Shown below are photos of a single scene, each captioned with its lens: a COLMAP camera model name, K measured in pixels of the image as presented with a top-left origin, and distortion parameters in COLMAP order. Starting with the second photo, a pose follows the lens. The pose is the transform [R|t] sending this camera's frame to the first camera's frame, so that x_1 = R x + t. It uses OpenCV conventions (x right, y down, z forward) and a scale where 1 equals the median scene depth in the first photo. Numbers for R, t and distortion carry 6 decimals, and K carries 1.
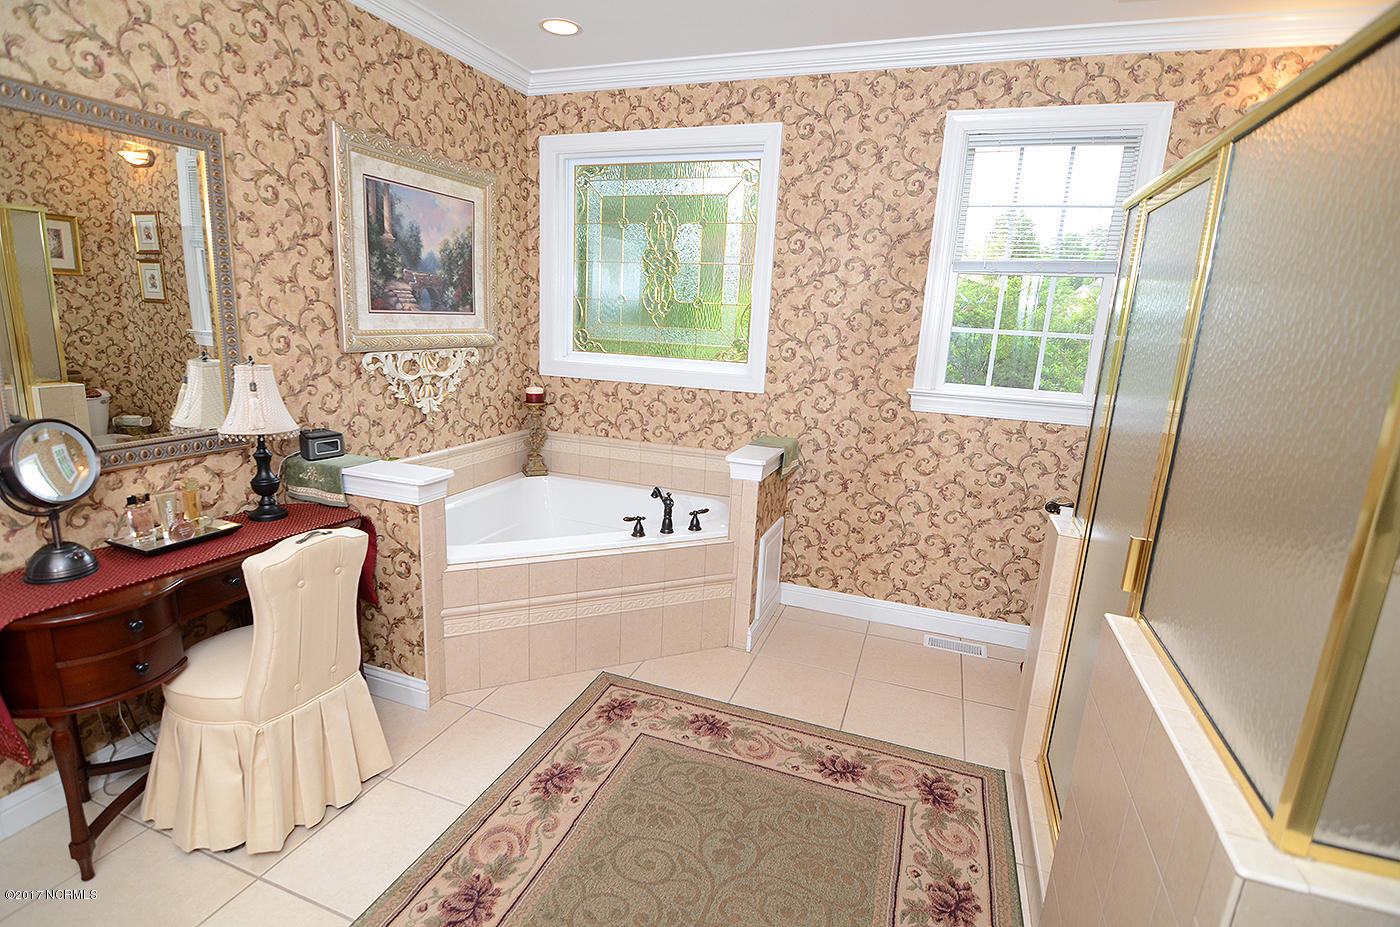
lens RADIAL K [[677.2, 0, 696.2], [0, 677.2, 463.8], [0, 0, 1]] dist [-0.009349, -0.008287]
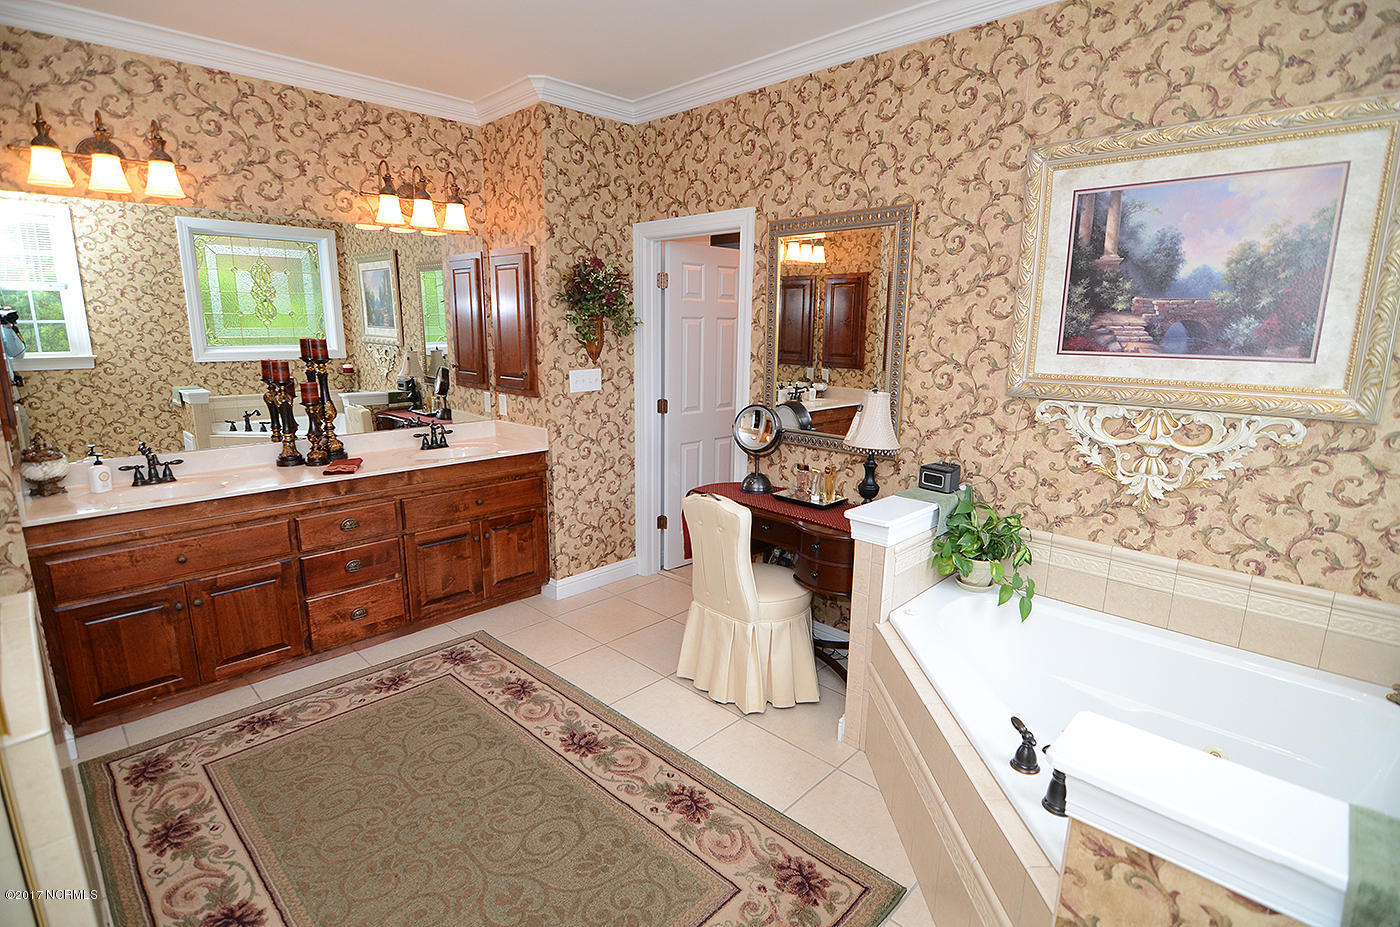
lens RADIAL K [[677.2, 0, 697.4], [0, 677.2, 466.8], [0, 0, 1]] dist [-0.009349, -0.008287]
pose [[-0.408095, 0.135809, -0.902781, 0.471540], [-0.225730, 0.943158, 0.243922, -0.189223], [0.884593, 0.303328, -0.354242, 0.916593]]
